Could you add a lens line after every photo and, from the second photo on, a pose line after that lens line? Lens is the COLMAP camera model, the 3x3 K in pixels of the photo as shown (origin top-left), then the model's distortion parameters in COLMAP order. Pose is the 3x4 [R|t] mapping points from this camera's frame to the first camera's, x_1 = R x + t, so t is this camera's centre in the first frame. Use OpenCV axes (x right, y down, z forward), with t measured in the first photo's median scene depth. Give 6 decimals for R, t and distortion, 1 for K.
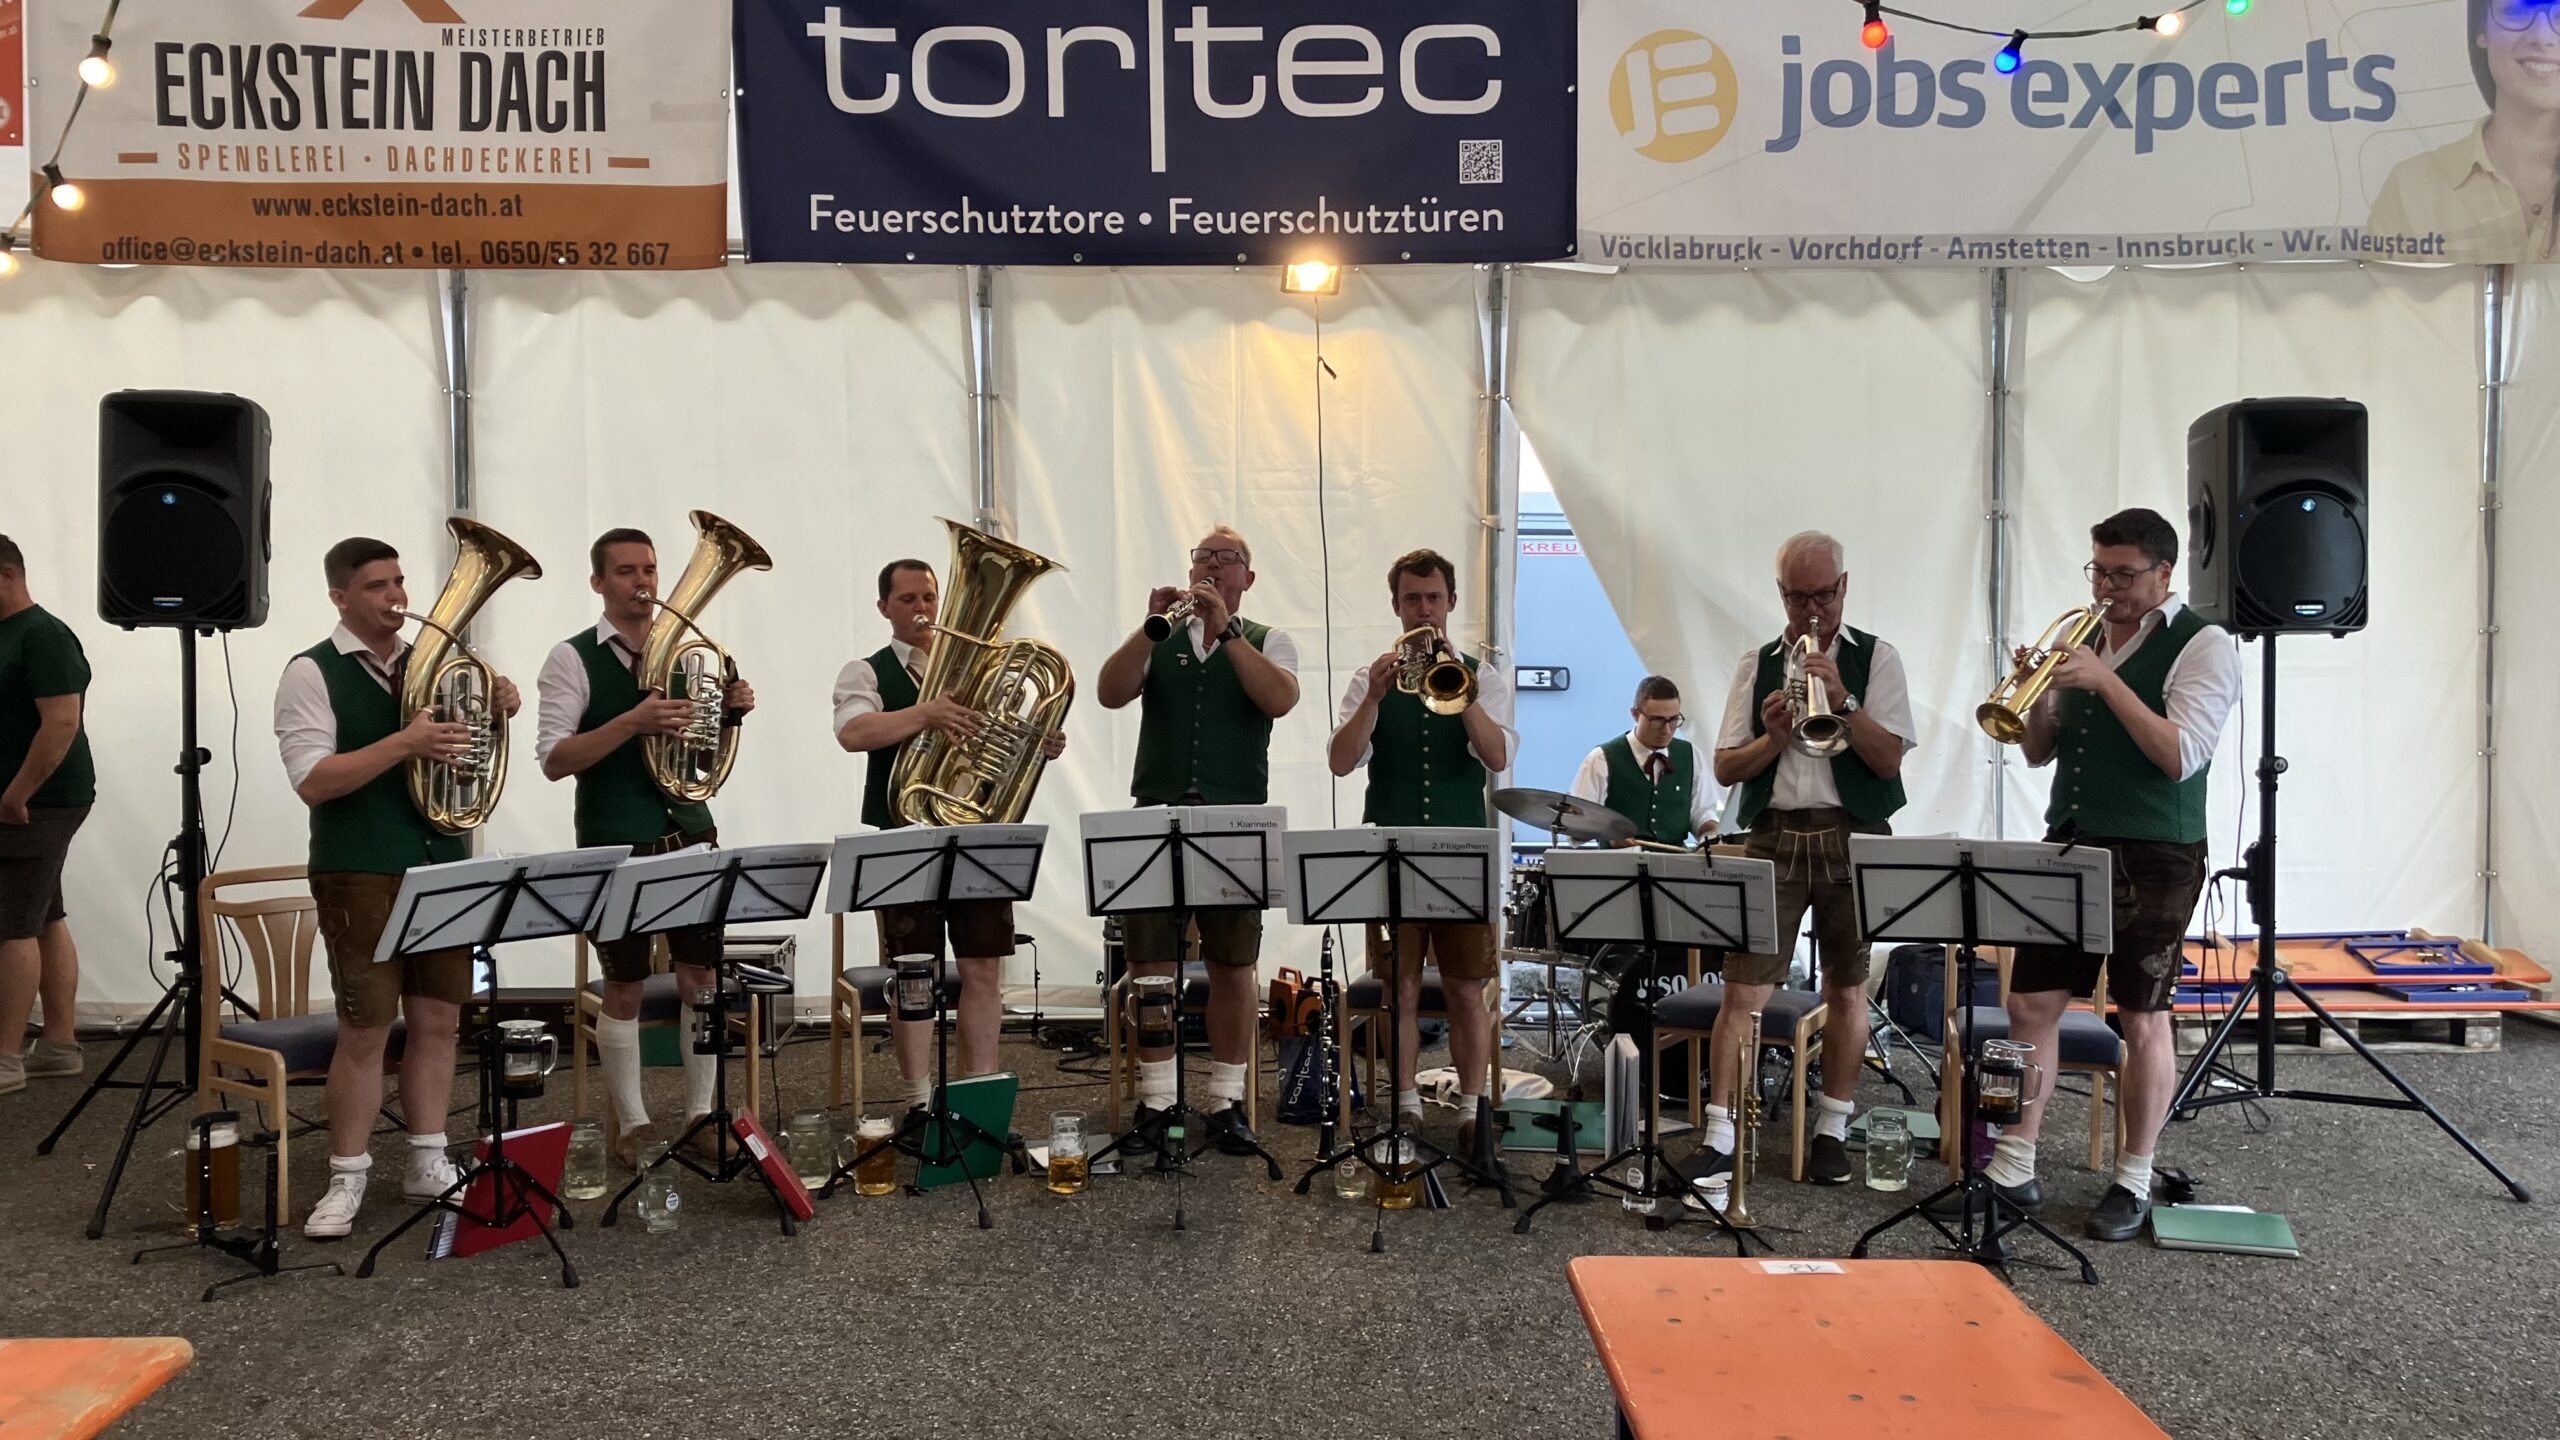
lens RADIAL K [[2103.4, 0, 1280.0], [0, 2103.4, 720.0], [0, 0, 1]] dist [0.063845, -0.113227]
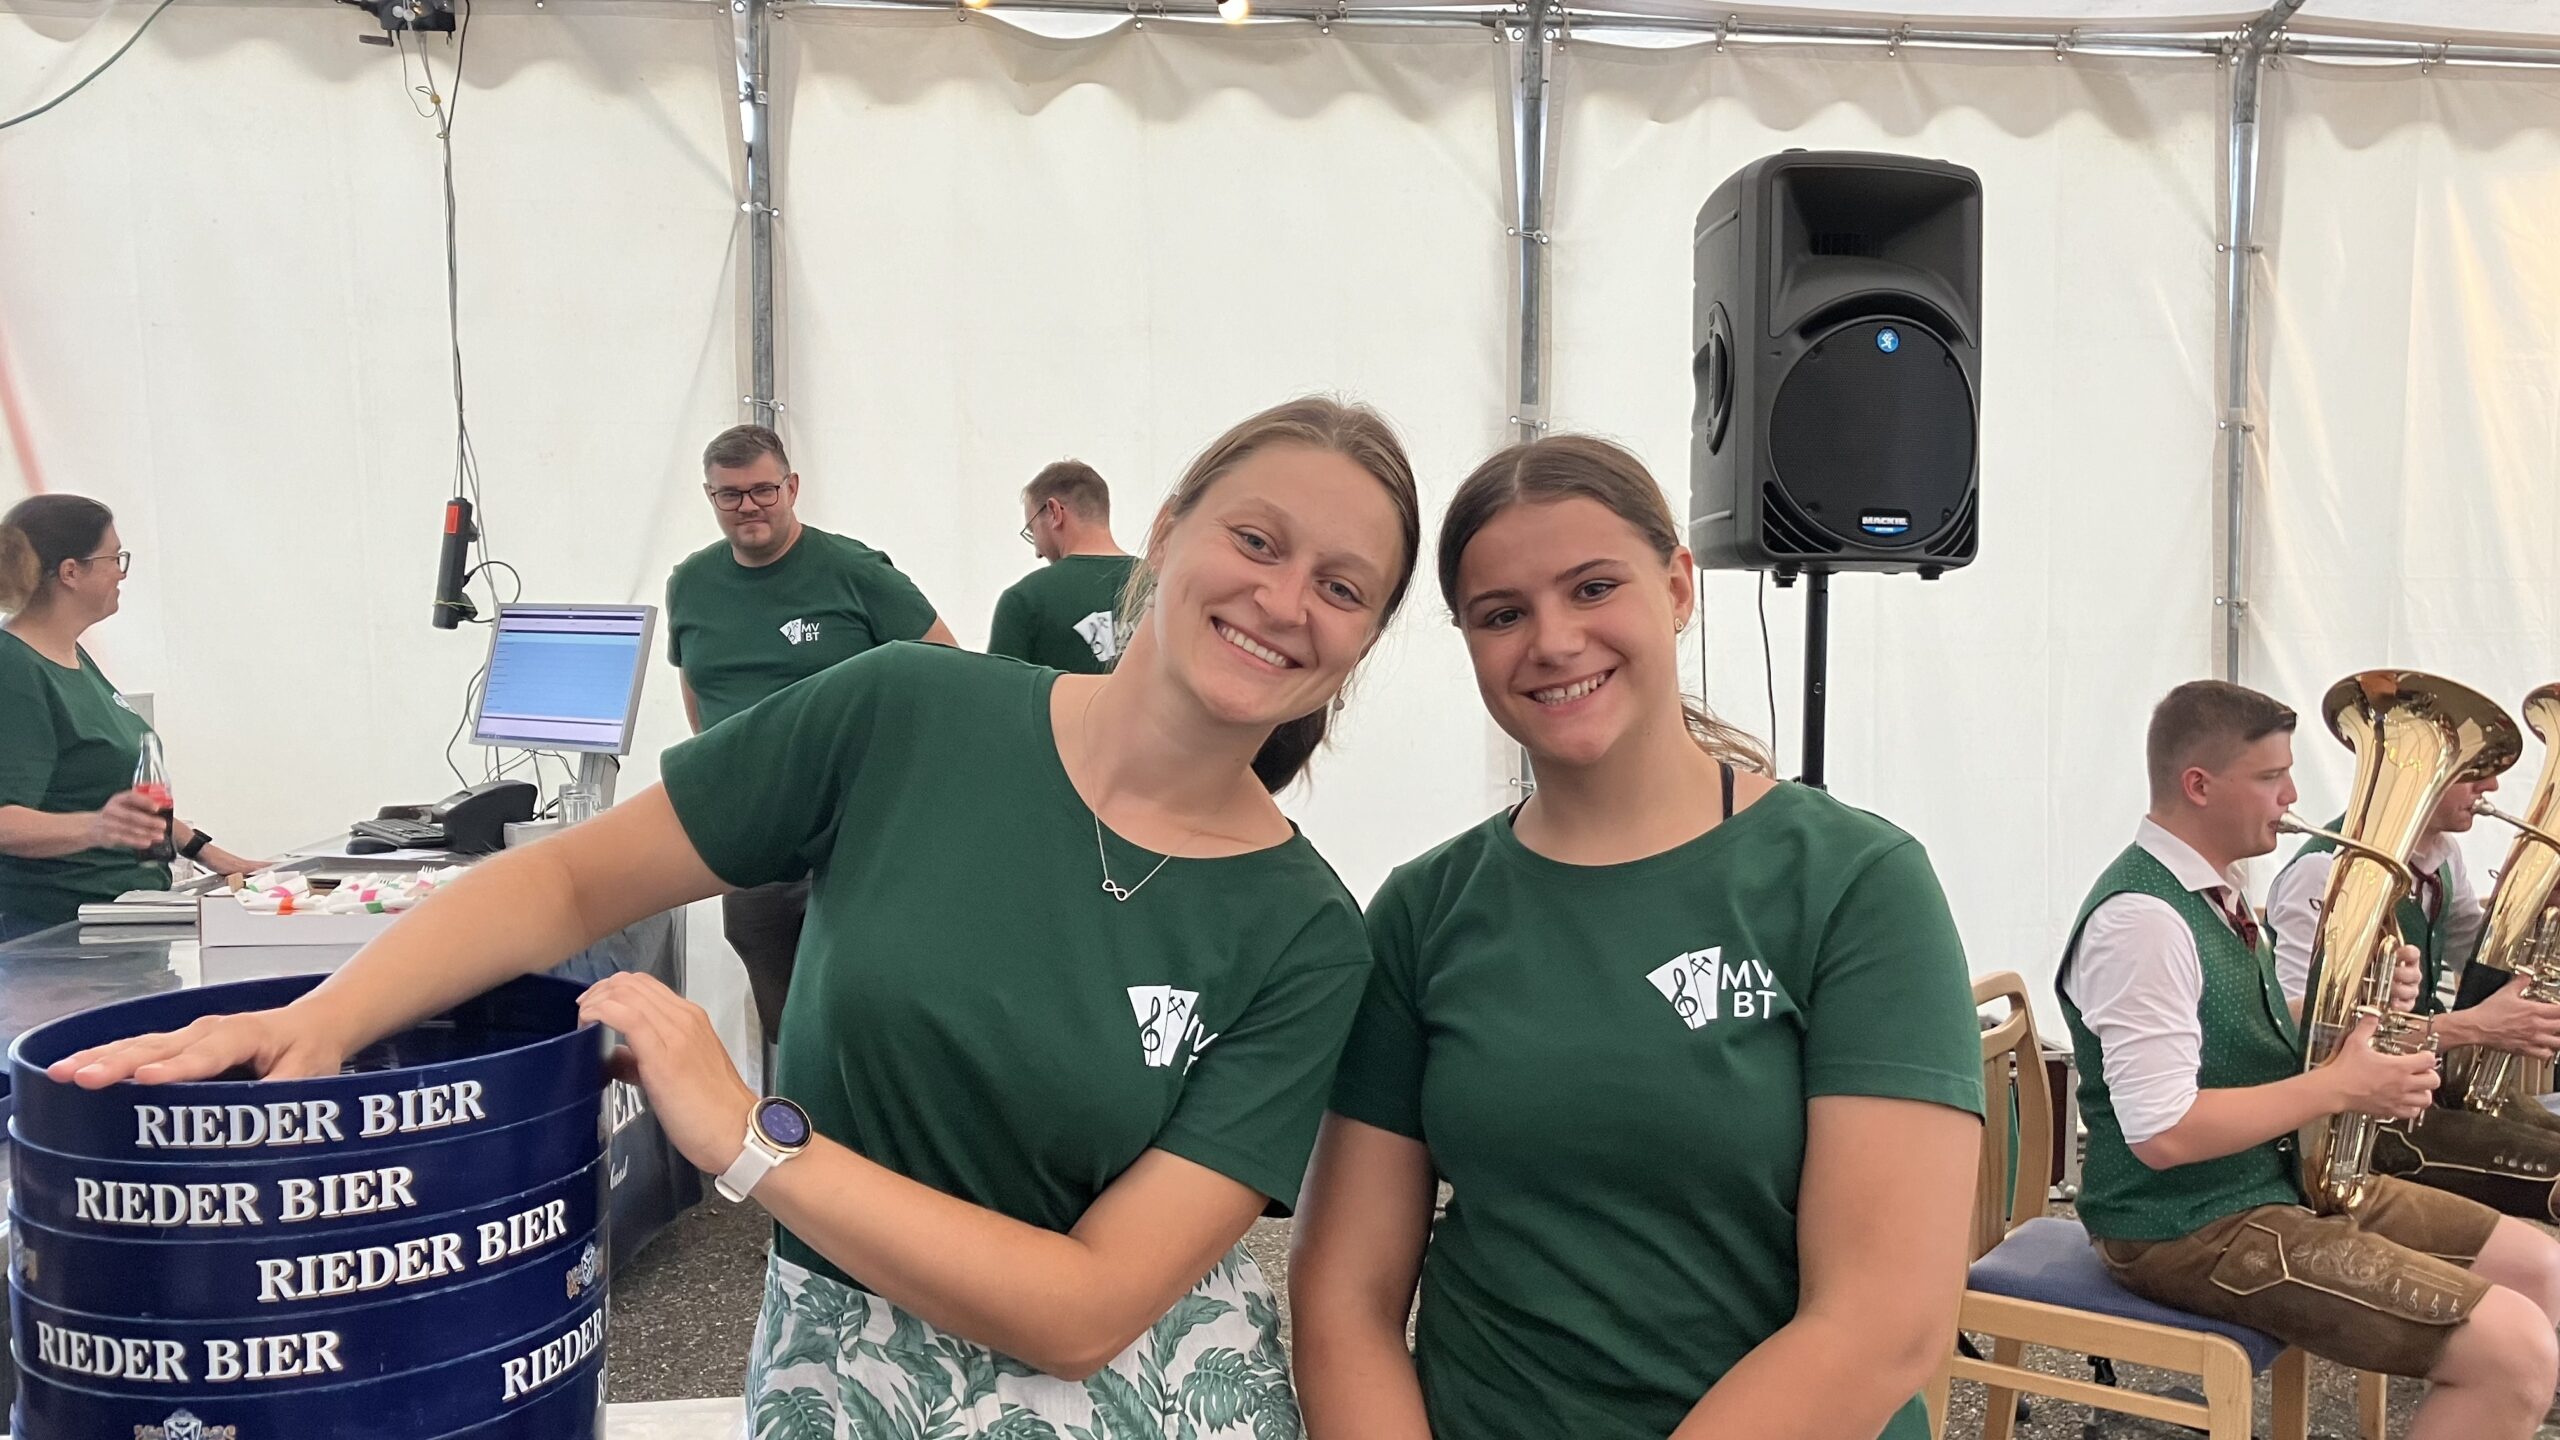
lens RADIAL K [[2111.0, 0, 1280.0], [0, 2111.0, 720.0], [0, 0, 1]] dist [0.011879, 0.004760]
pose [[0.997225, -0.000991, 0.074444, -0.520565], [-0.000517, 0.999795, 0.020238, -0.011233], [-0.074449, -0.020220, 0.997020, 0.321300]]
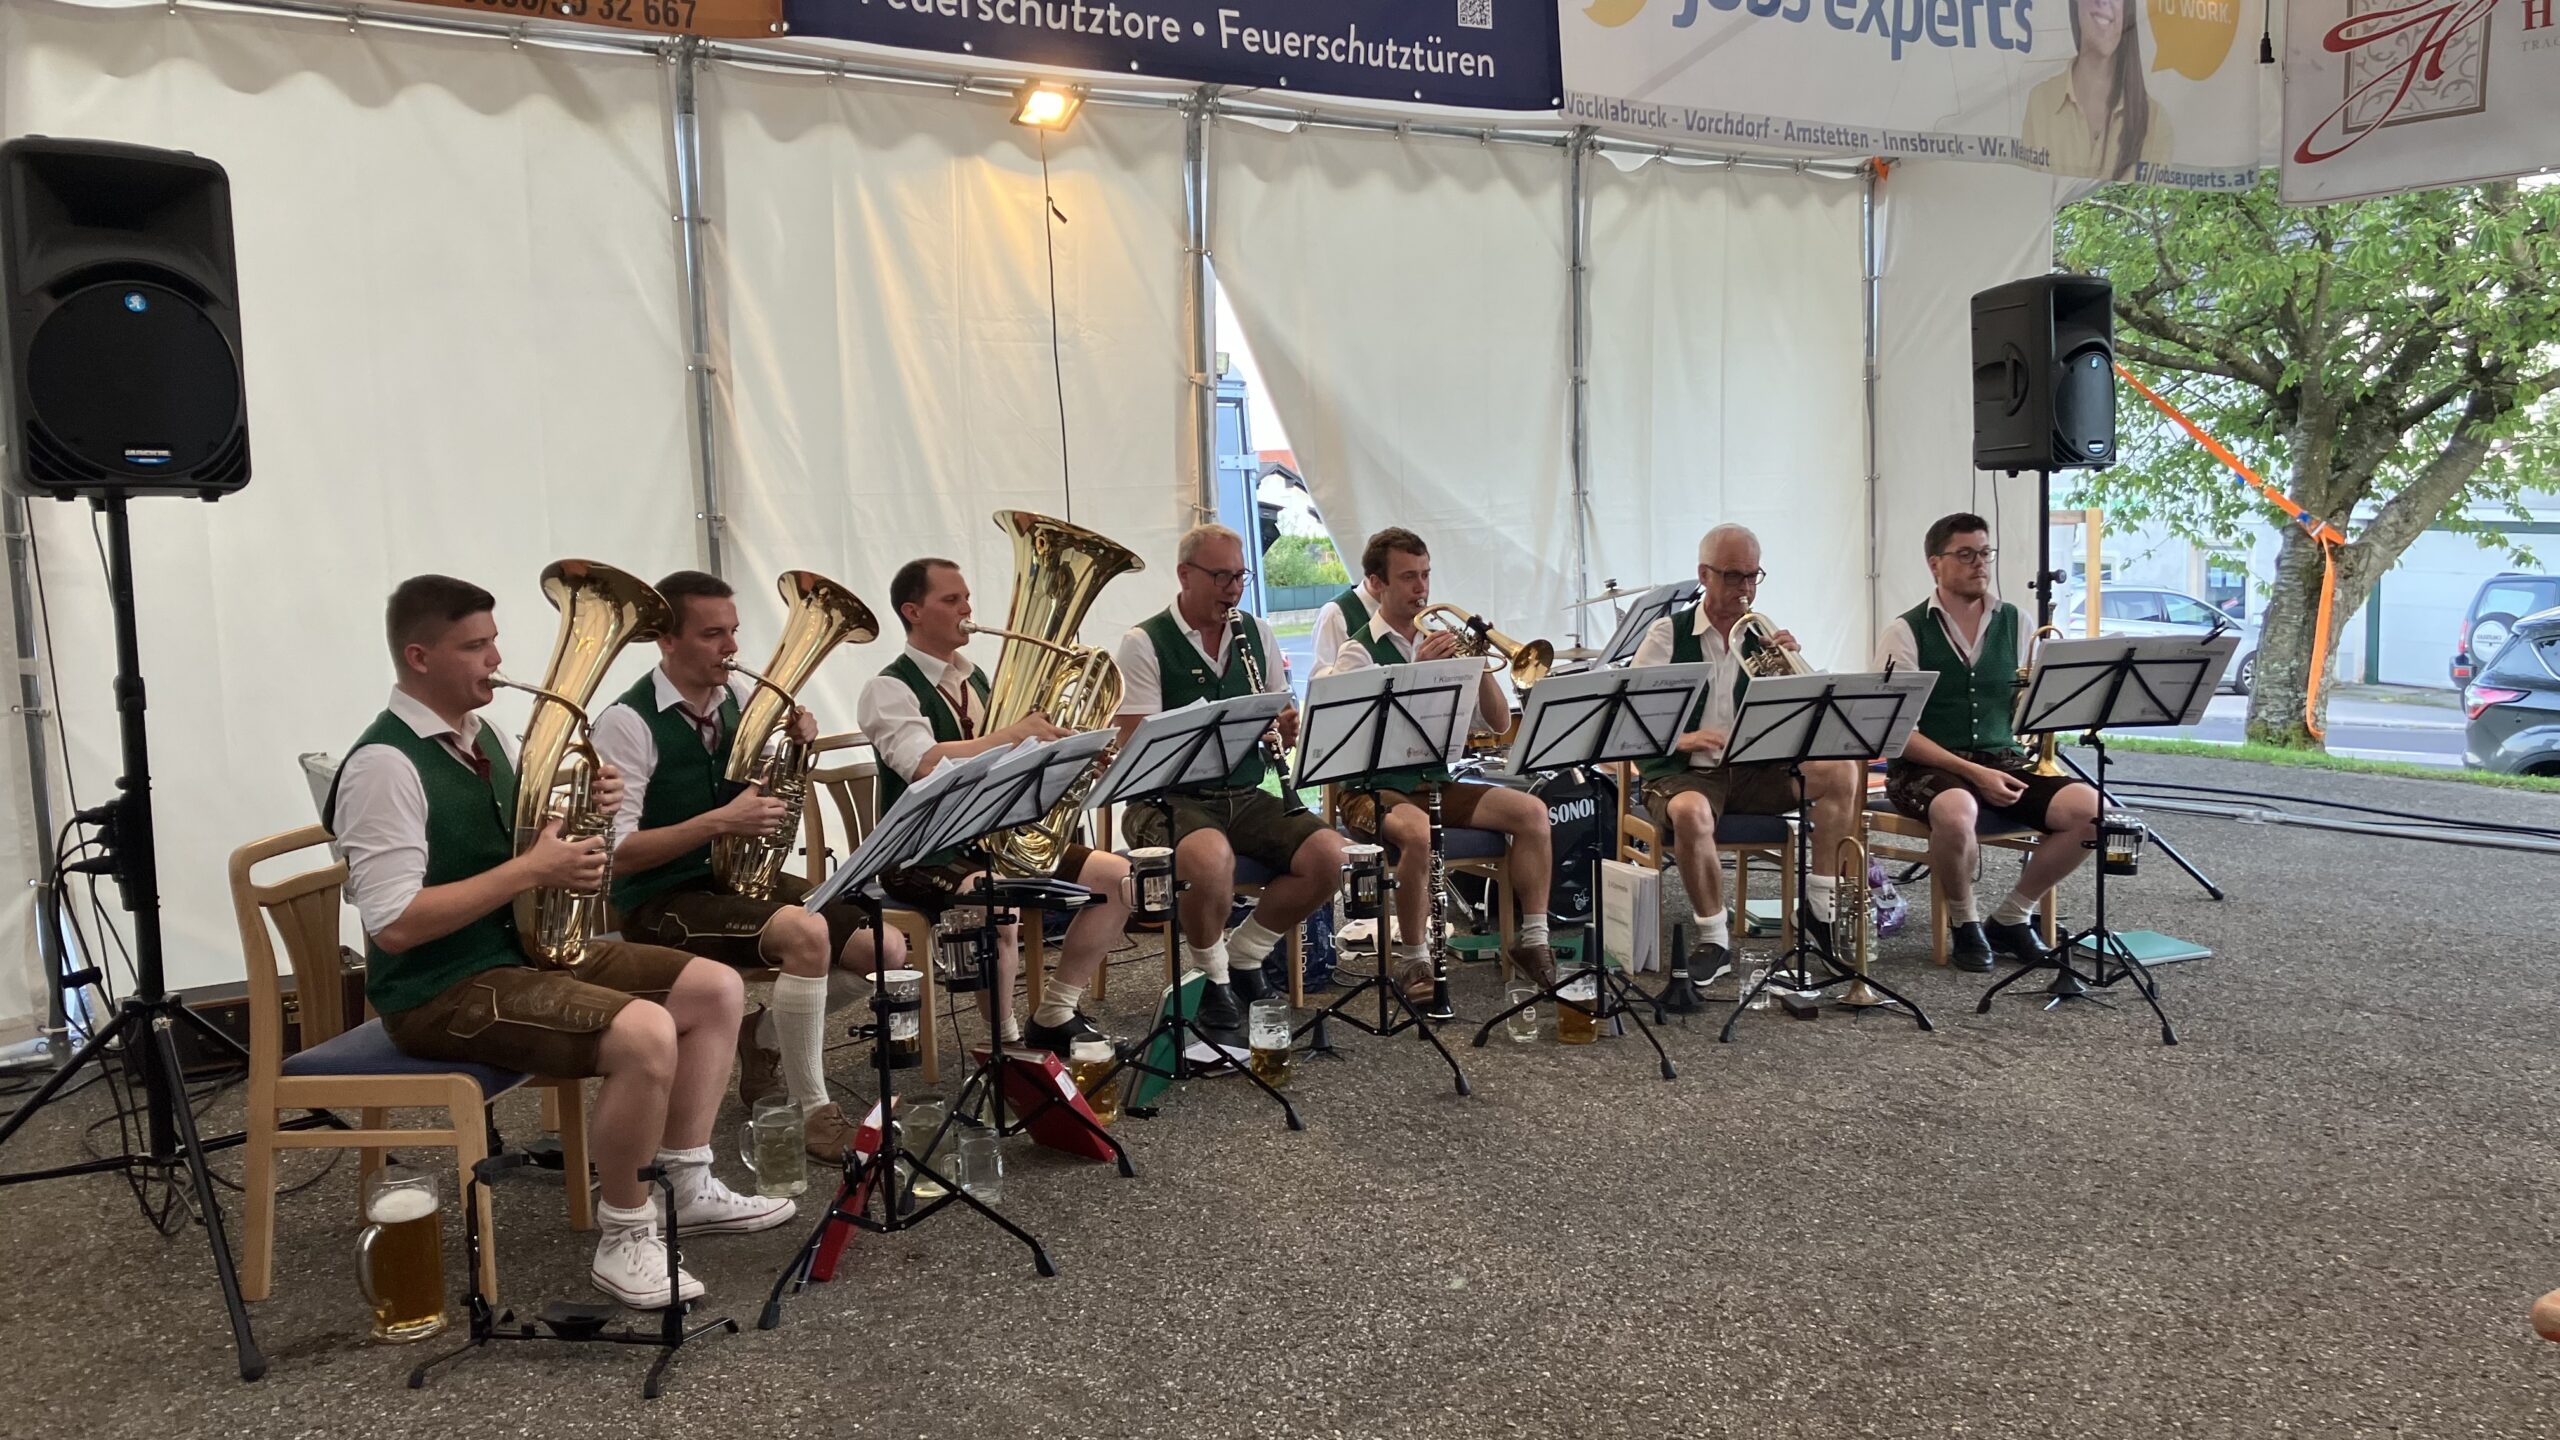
lens RADIAL K [[2111.0, 0, 1280.0], [0, 2111.0, 720.0], [0, 0, 1]] dist [0.011879, 0.004760]
pose [[0.831747, -0.077731, 0.549686, -0.431144], [0.049663, 0.996597, 0.065783, 0.000815], [-0.552929, -0.027415, 0.832777, 0.165037]]
